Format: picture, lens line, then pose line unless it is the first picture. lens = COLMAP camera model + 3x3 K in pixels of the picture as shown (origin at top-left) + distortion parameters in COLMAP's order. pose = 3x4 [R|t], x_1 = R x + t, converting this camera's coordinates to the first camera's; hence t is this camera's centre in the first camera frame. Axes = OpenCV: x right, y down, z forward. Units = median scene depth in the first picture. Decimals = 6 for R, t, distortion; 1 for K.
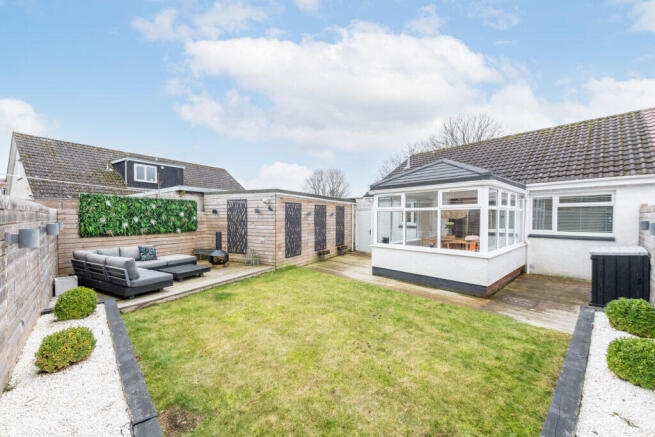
lens RADIAL K [[255.6, 0, 324.9], [0, 255.6, 217.7], [0, 0, 1]] dist [0.001321, 0.000071]
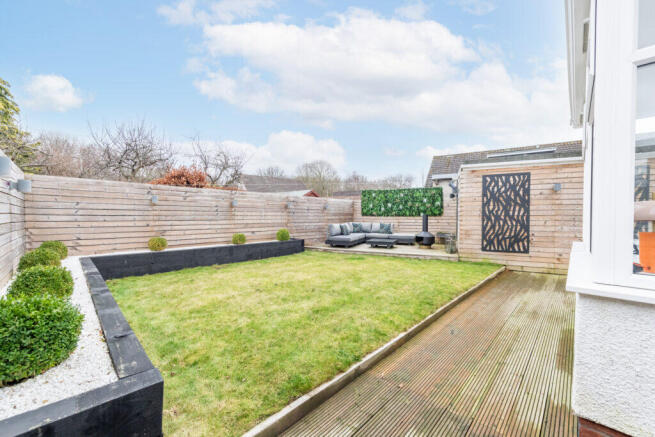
lens RADIAL K [[255.6, 0, 325.1], [0, 255.6, 218.2], [0, 0, 1]] dist [0.001321, 0.000071]
pose [[0.036337, 0.008912, -0.999300, 0.608781], [-0.005813, 0.999945, 0.008706, 0.063834], [0.999323, 0.005492, 0.036387, 0.550286]]
